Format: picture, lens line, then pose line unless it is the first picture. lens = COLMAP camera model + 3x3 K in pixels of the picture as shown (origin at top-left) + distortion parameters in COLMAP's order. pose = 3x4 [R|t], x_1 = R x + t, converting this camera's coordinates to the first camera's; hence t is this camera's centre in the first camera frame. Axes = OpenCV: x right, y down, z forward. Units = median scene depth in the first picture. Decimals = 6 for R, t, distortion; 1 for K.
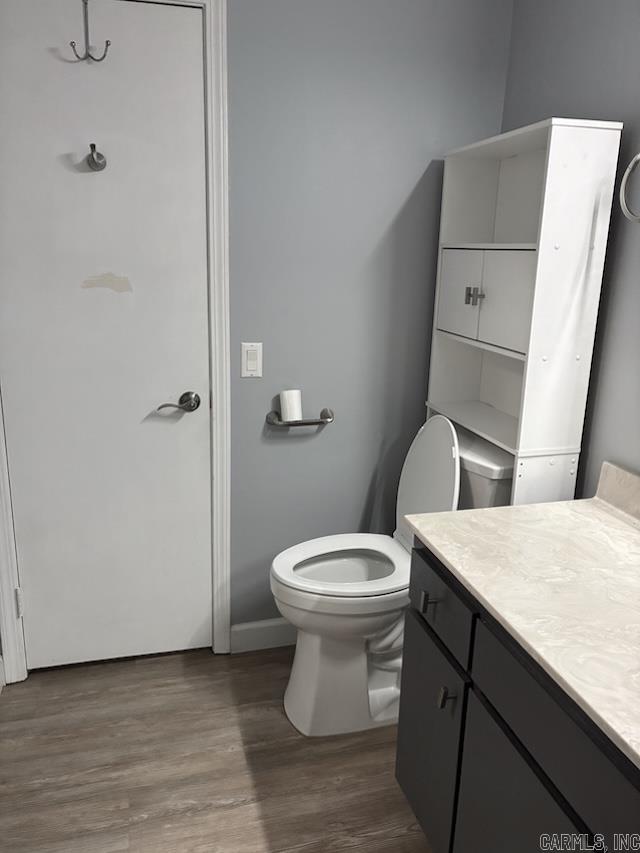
lens RADIAL K [[653.9, 0, 320.0], [0, 653.9, 426.5], [0, 0, 1]] dist [0.071347, -0.091274]
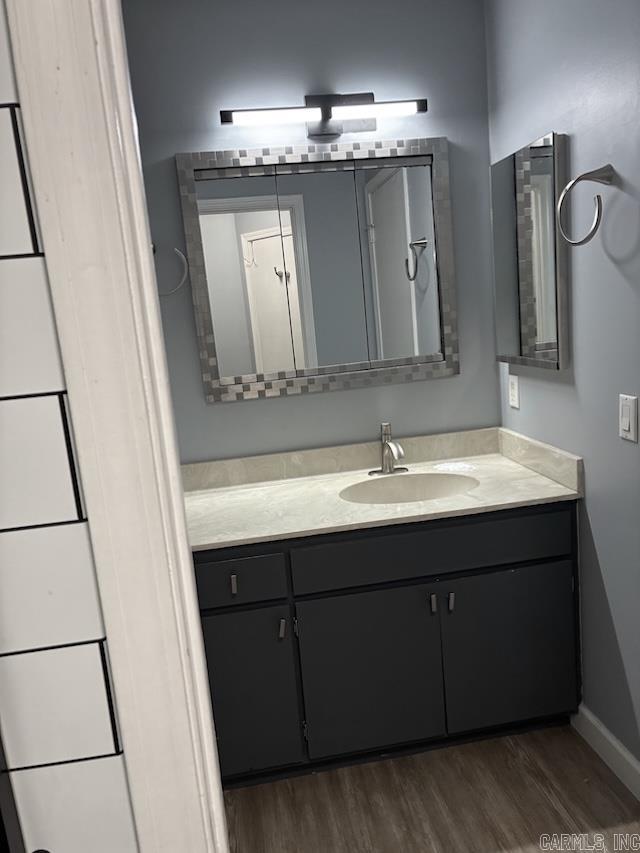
lens RADIAL K [[653.9, 0, 320.0], [0, 653.9, 426.5], [0, 0, 1]] dist [0.071347, -0.091274]
pose [[0.103830, -0.215362, 0.970999, -1.075843], [0.352181, 0.920983, 0.166609, -0.179431], [-0.930155, 0.324668, 0.171472, 0.576832]]
